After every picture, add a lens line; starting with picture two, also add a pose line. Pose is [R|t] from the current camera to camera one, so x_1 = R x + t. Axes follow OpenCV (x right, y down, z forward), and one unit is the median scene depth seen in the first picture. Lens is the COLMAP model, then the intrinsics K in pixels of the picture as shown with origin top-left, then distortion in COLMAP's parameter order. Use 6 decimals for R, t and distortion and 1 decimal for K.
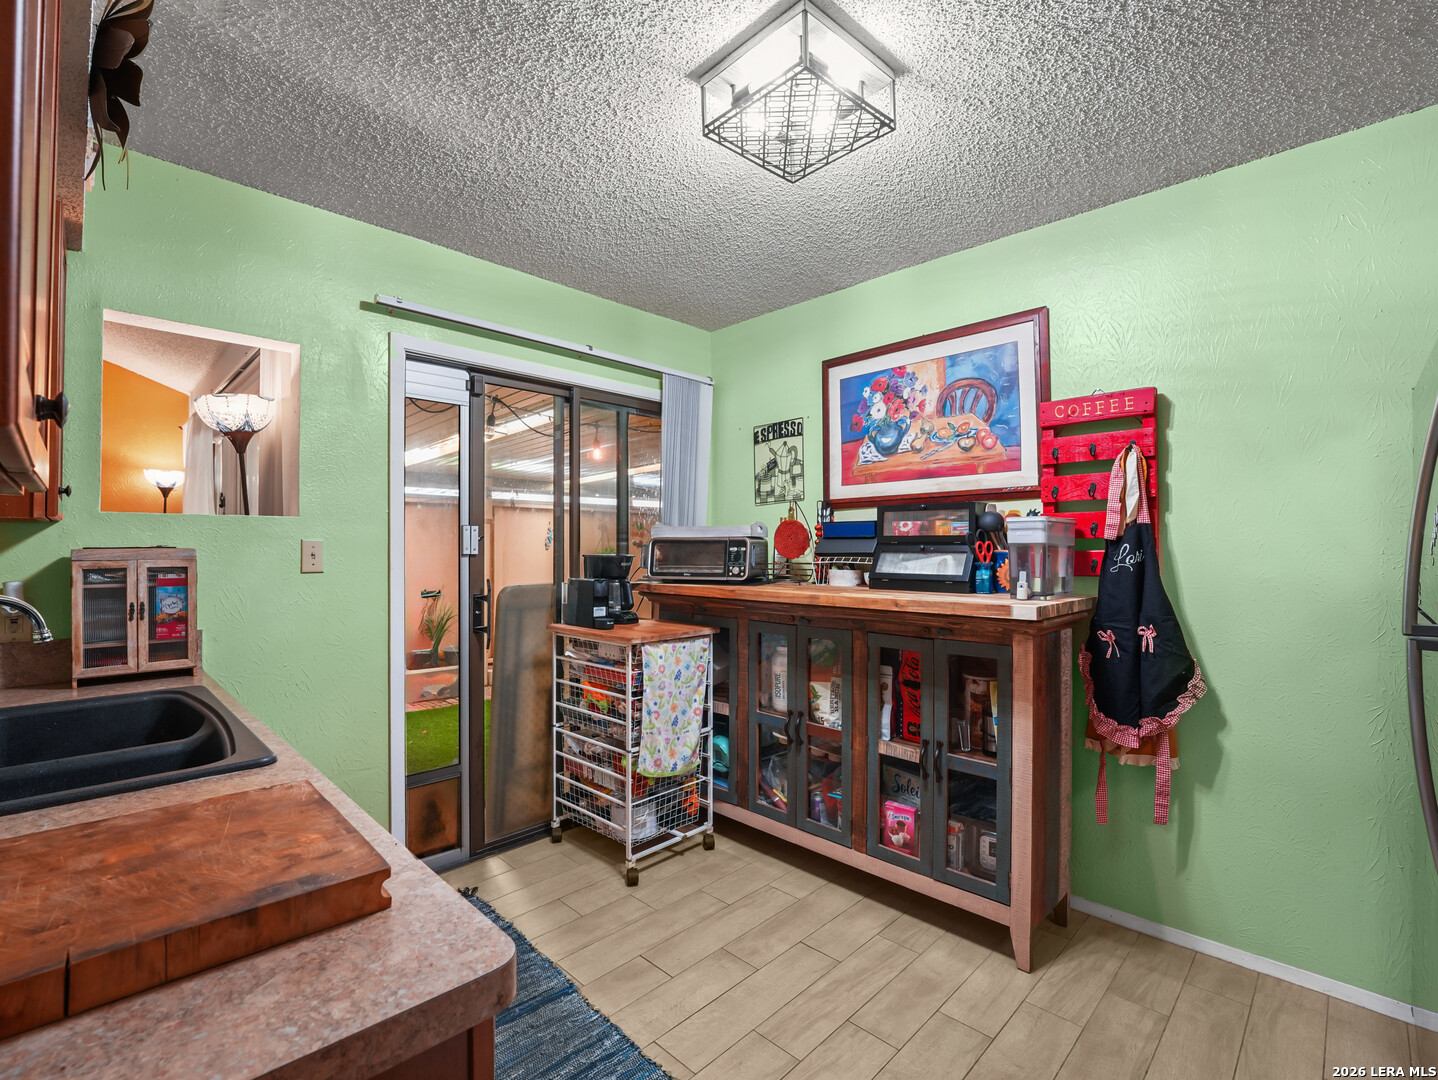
lens RADIAL K [[658.6, 0, 720.8], [0, 658.6, 541.4], [0, 0, 1]] dist [-0.000664, 0.000045]
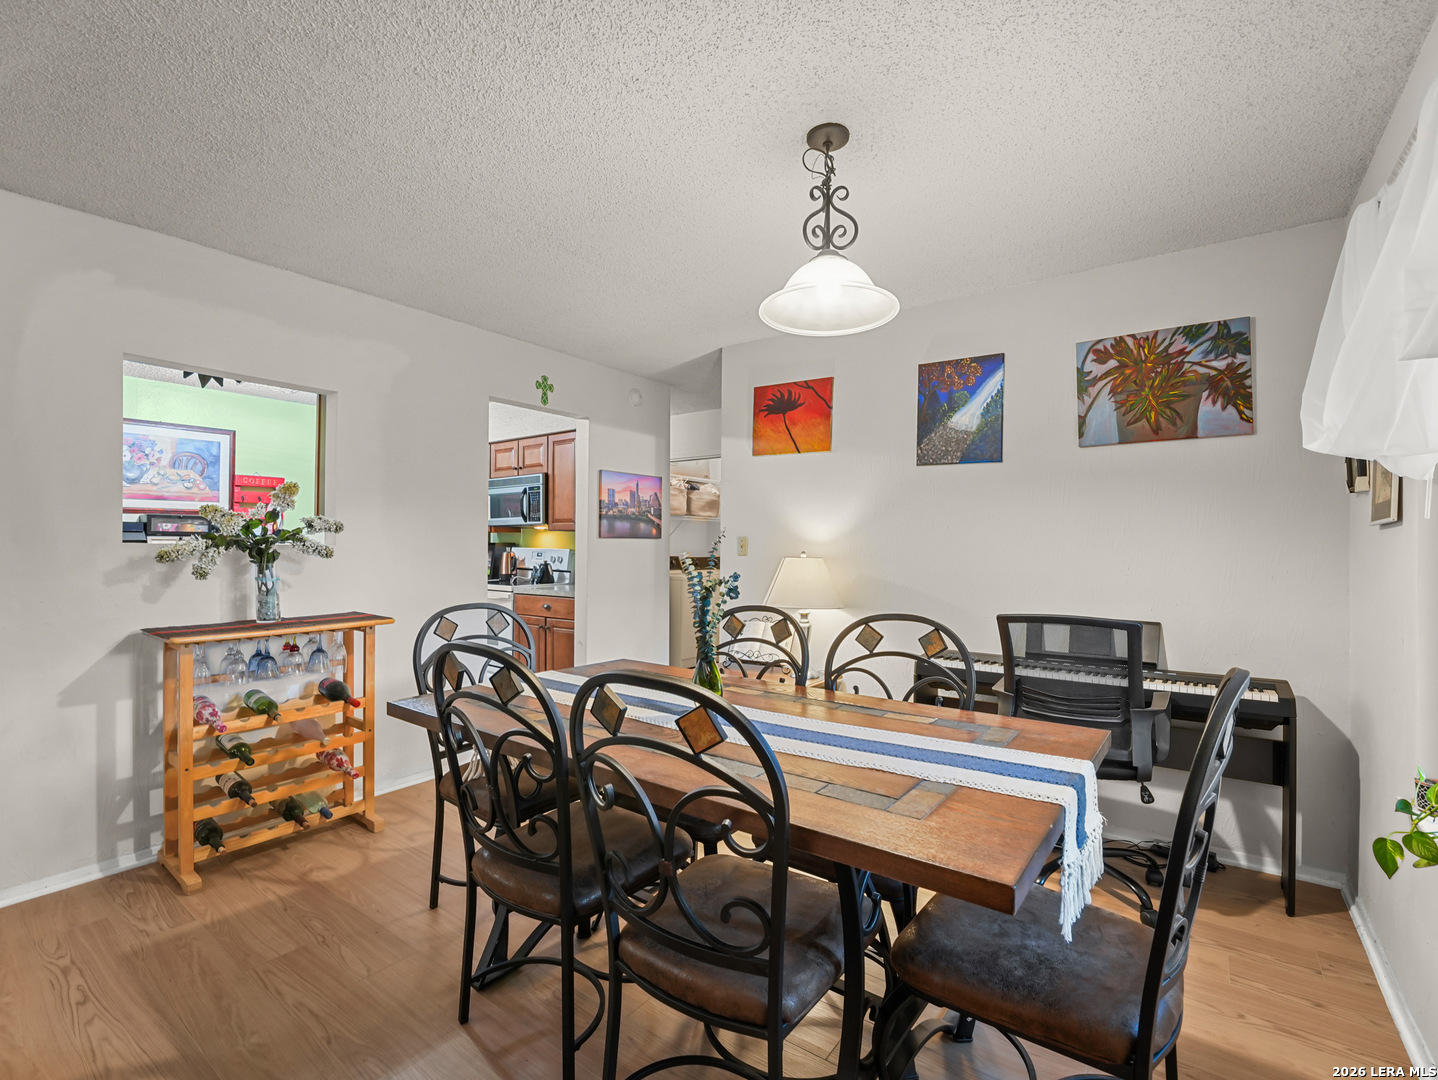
lens RADIAL K [[658.6, 0, 721.6], [0, 658.6, 544.9], [0, 0, 1]] dist [-0.000664, 0.000045]
pose [[-0.147355, 0.003459, 0.989078, -1.759491], [-0.014423, 0.999880, -0.005646, 0.016774], [-0.988978, -0.015097, -0.147288, -0.278842]]
